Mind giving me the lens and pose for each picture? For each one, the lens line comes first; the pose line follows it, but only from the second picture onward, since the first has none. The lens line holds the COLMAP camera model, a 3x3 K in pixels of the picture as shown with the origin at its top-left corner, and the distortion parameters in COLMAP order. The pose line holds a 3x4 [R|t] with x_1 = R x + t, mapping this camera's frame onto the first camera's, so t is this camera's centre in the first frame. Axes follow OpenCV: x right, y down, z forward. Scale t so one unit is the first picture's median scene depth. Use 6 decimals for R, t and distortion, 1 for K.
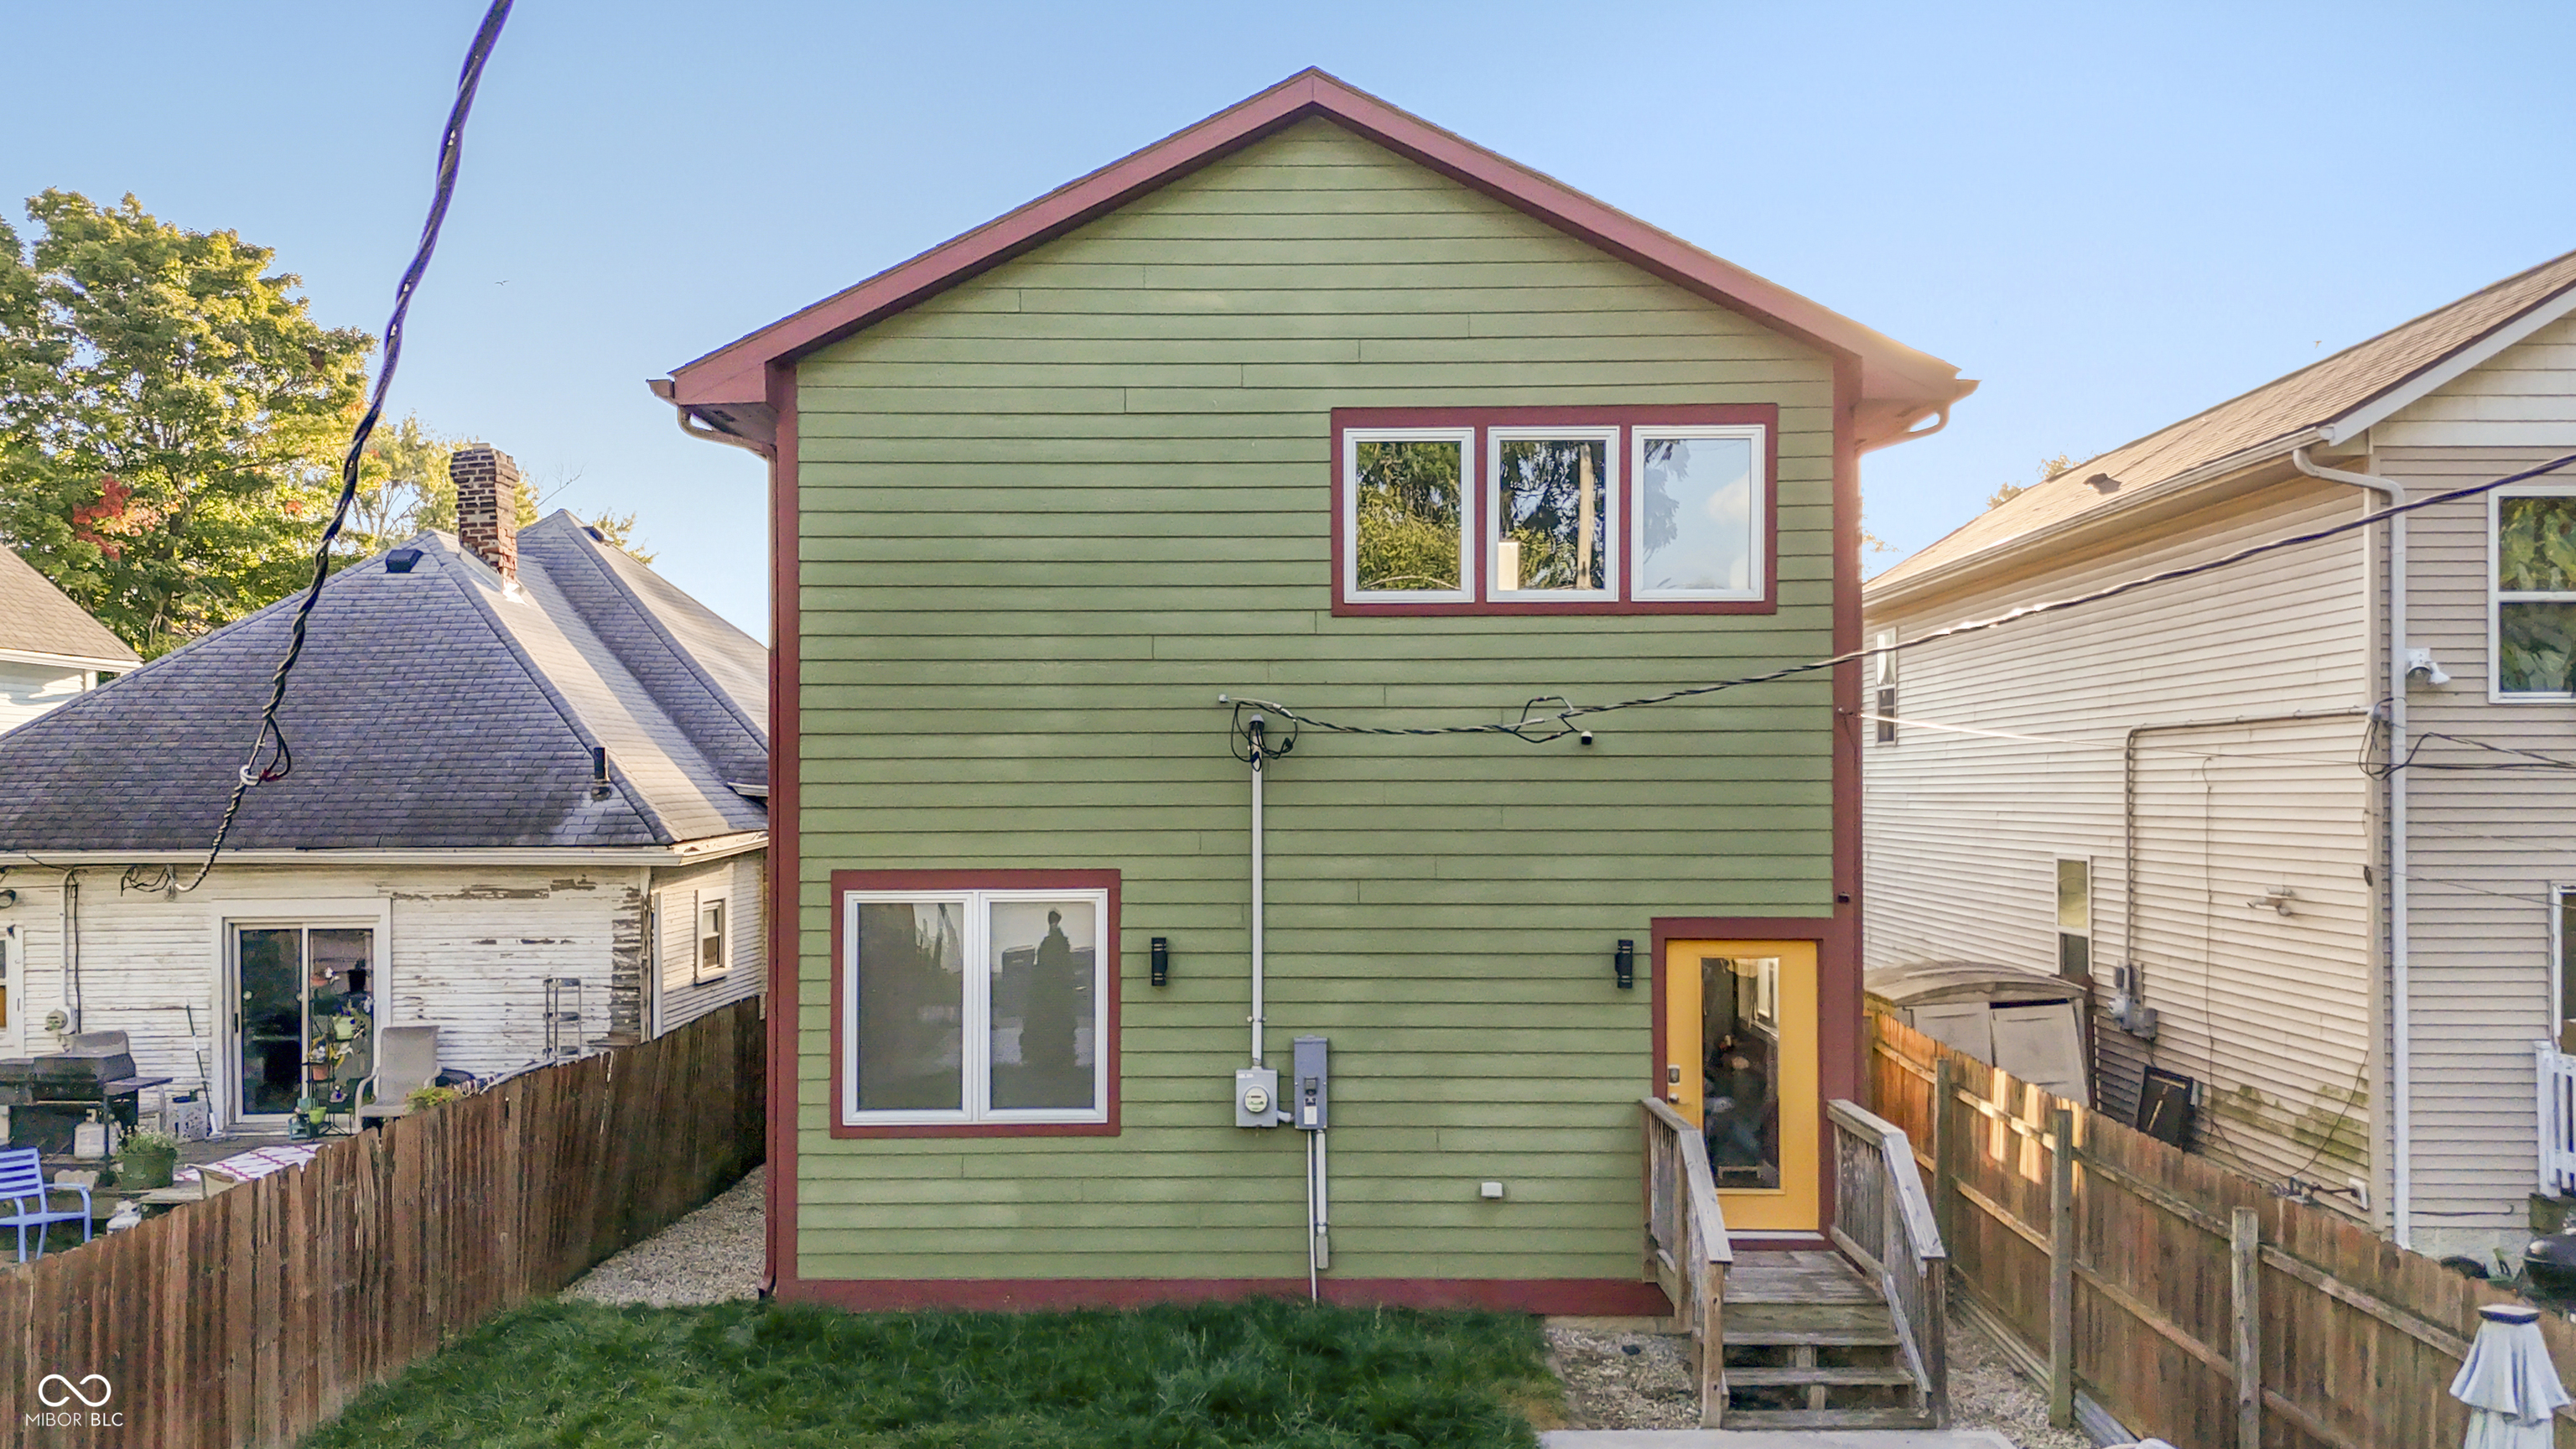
lens RADIAL K [[1896.5, 0, 1302.3], [0, 1896.5, 778.0], [0, 0, 1]] dist [0.062514, -0.013043]
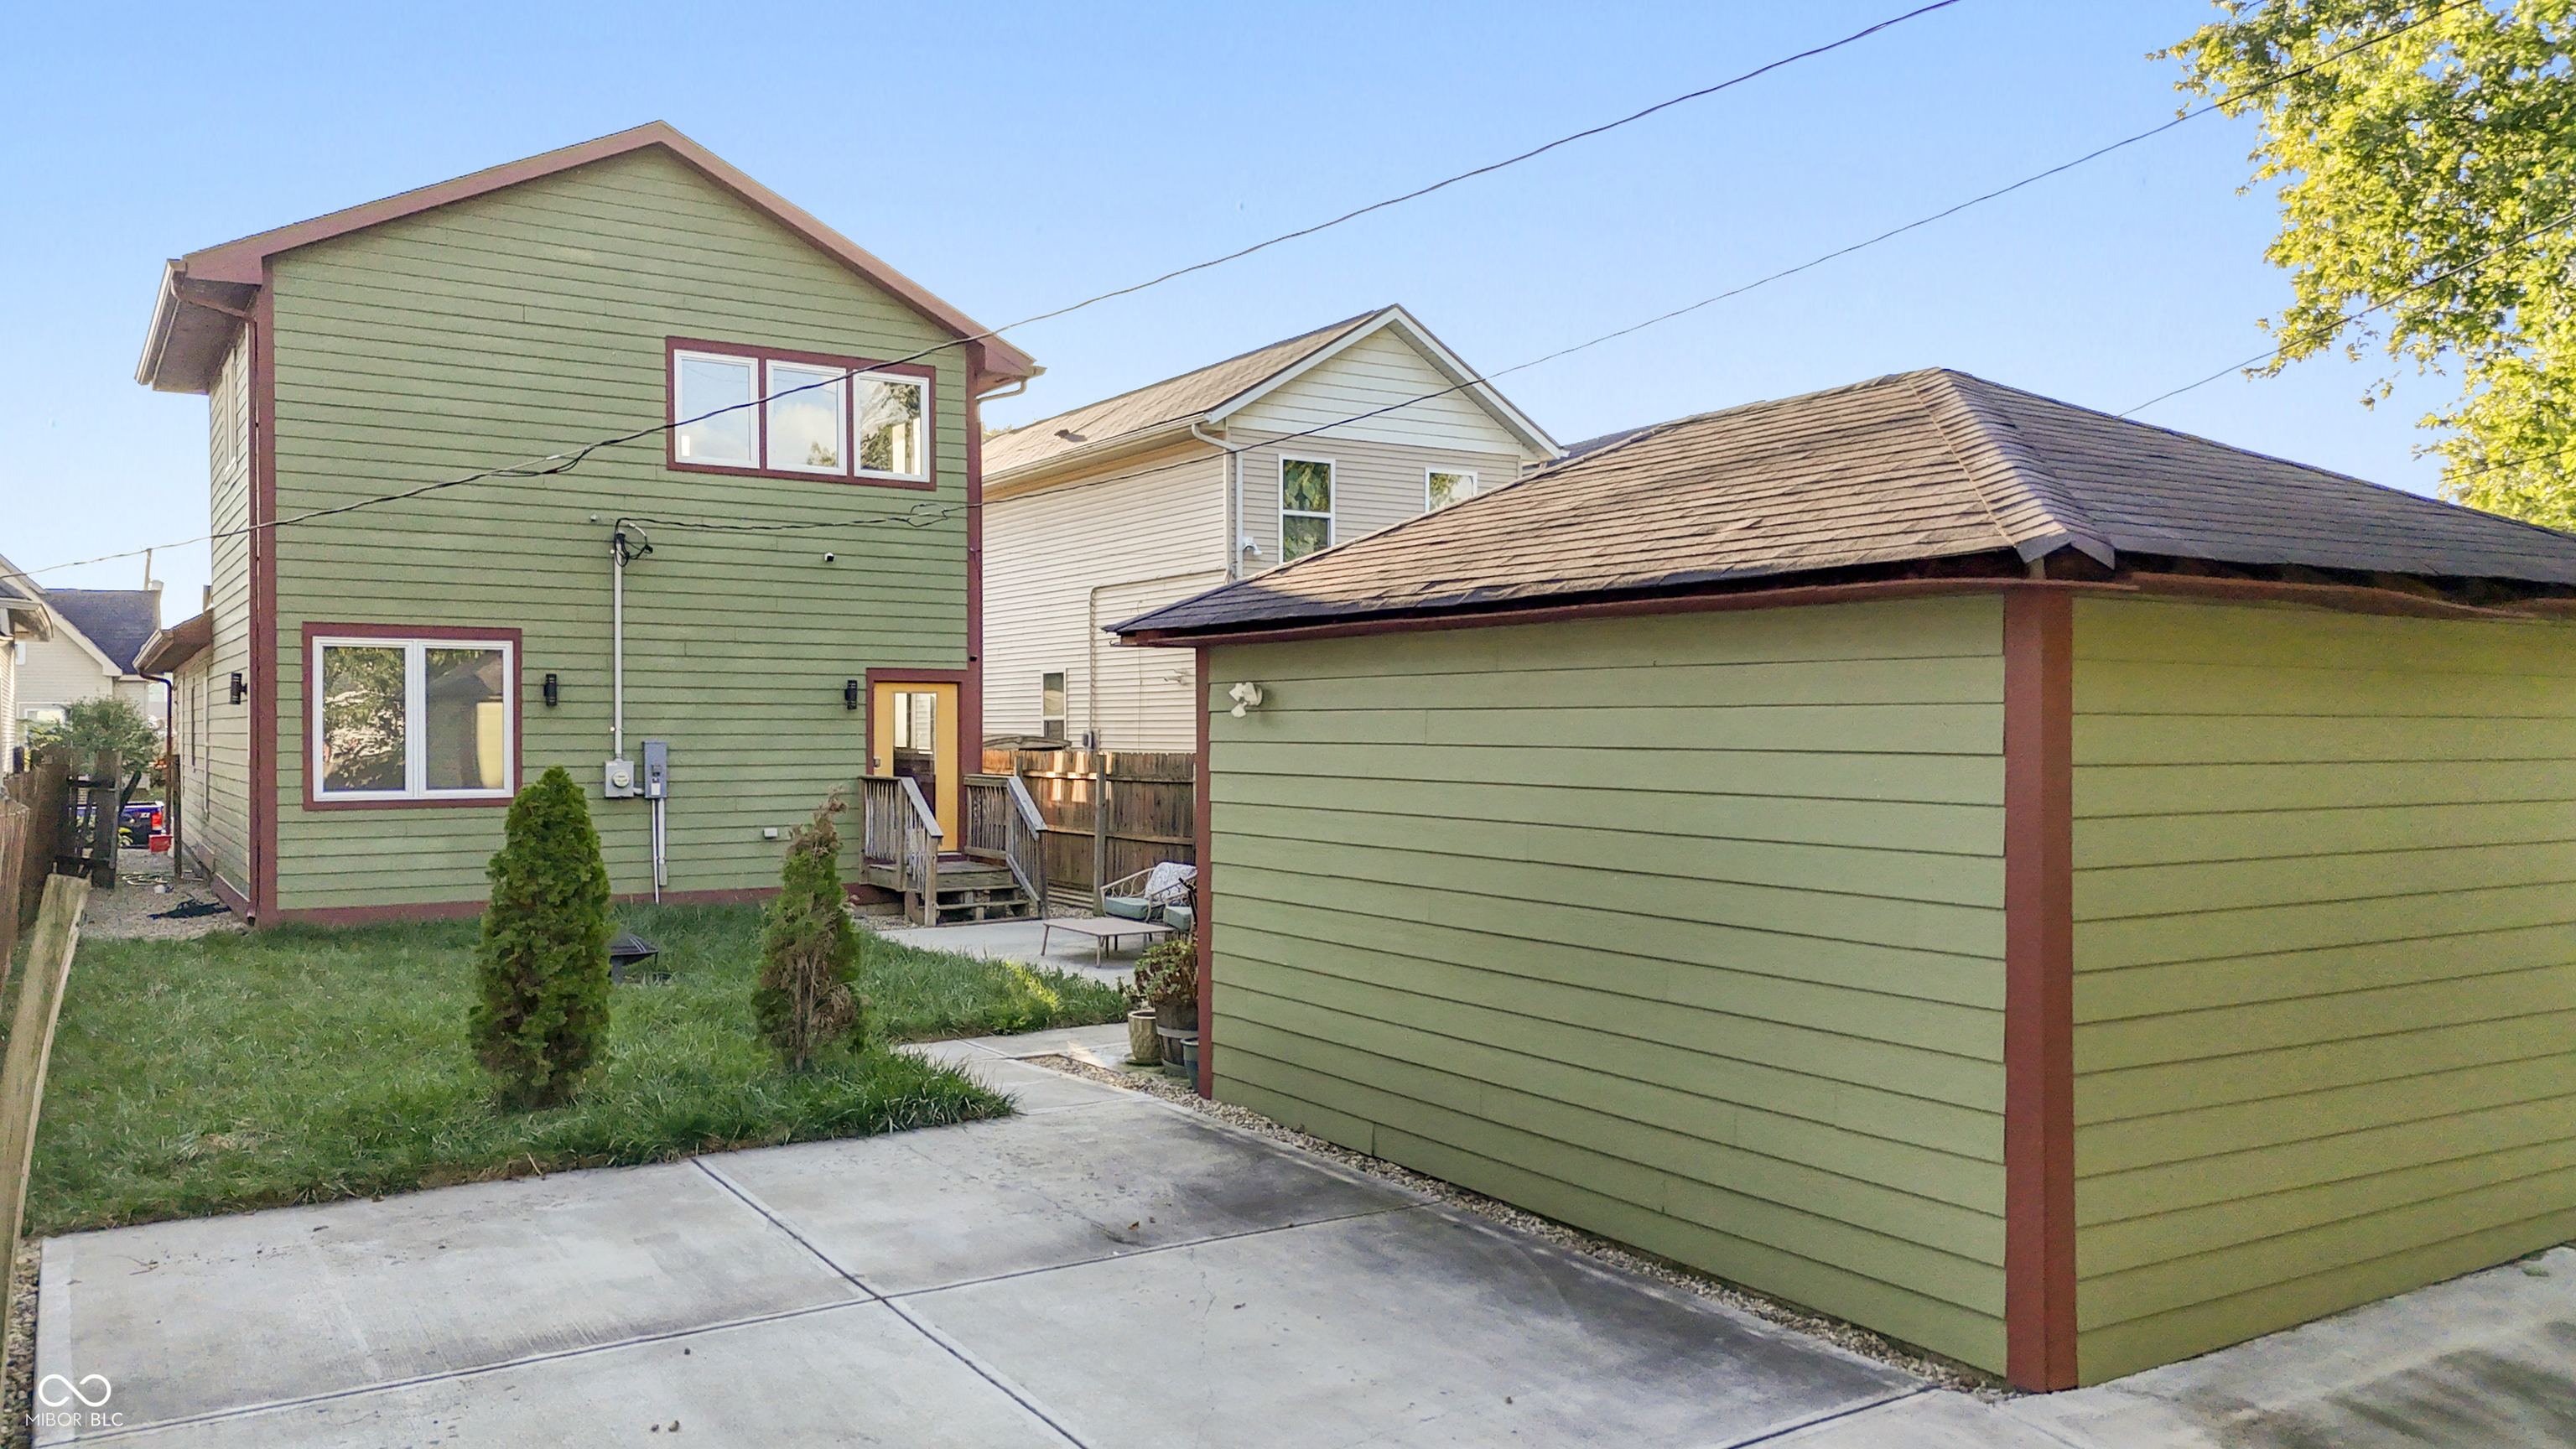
lens RADIAL K [[1896.5, 0, 1285.5], [0, 1896.5, 723.1], [0, 0, 1]] dist [0.062514, -0.013043]
pose [[0.838724, 0.005066, 0.544534, -0.412951], [-0.006514, 0.999979, 0.000730, 0.117734], [-0.544518, -0.004159, 0.838739, -0.592620]]
